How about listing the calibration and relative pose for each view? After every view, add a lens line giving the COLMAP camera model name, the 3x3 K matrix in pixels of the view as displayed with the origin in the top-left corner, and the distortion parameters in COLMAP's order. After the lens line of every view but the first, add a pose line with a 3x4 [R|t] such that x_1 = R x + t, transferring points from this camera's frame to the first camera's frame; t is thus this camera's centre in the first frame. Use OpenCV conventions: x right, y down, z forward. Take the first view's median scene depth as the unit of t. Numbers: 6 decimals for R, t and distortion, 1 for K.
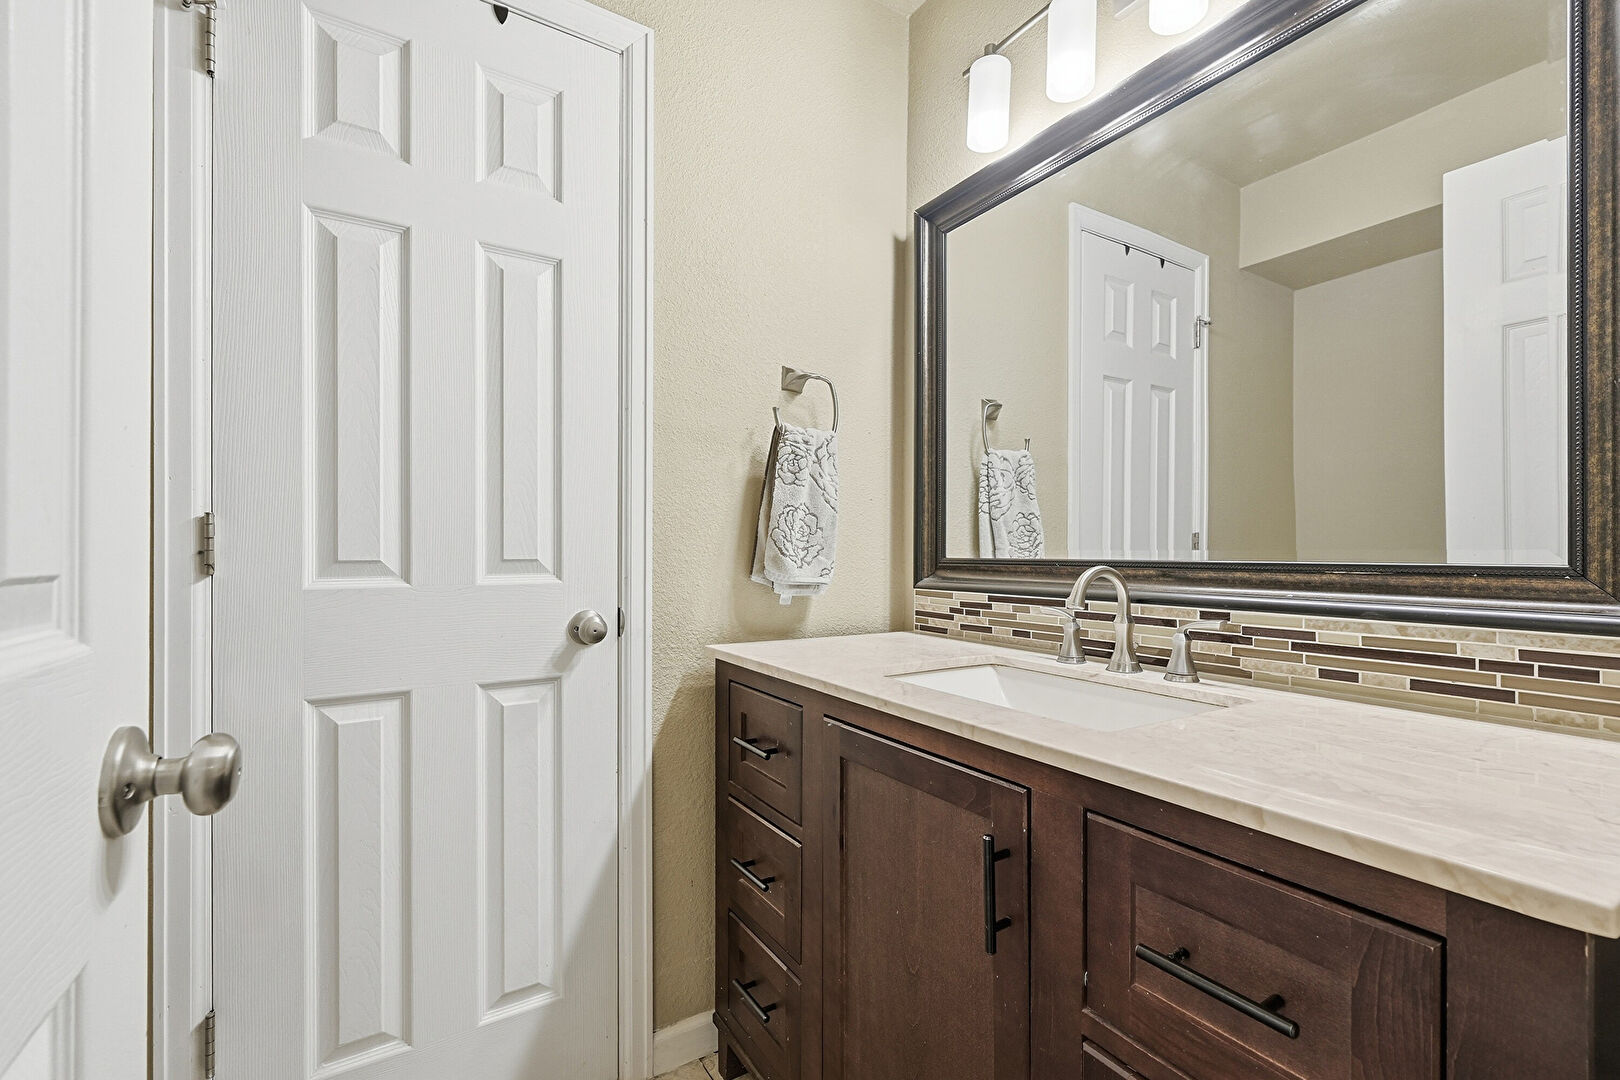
lens RADIAL K [[703.8, 0, 818.9], [0, 703.8, 536.9], [0, 0, 1]] dist [-0.001257, -0.000212]
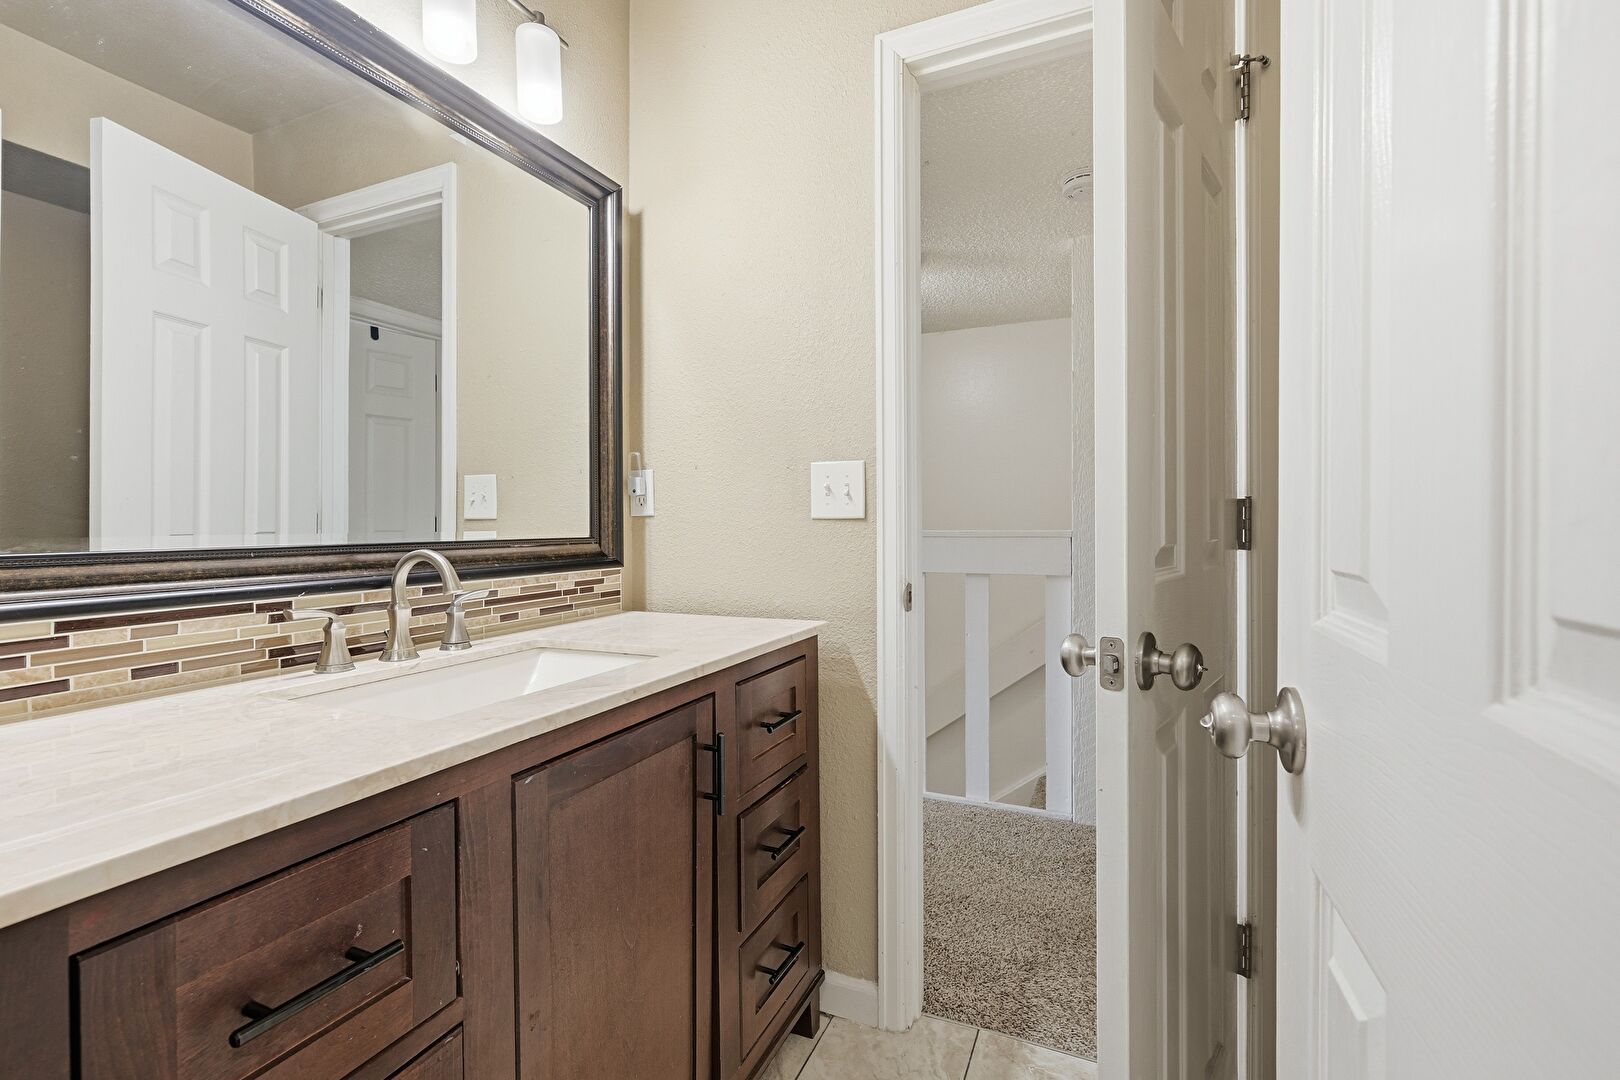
lens RADIAL K [[654.0, 0, 817.5], [0, 654.0, 528.3], [0, 0, 1]] dist [-0.001221, -0.000013]
pose [[-0.532952, 0.005510, 0.846127, -0.681171], [-0.001311, 0.999972, -0.007337, 0.020981], [-0.846144, -0.005019, -0.532930, 1.085134]]
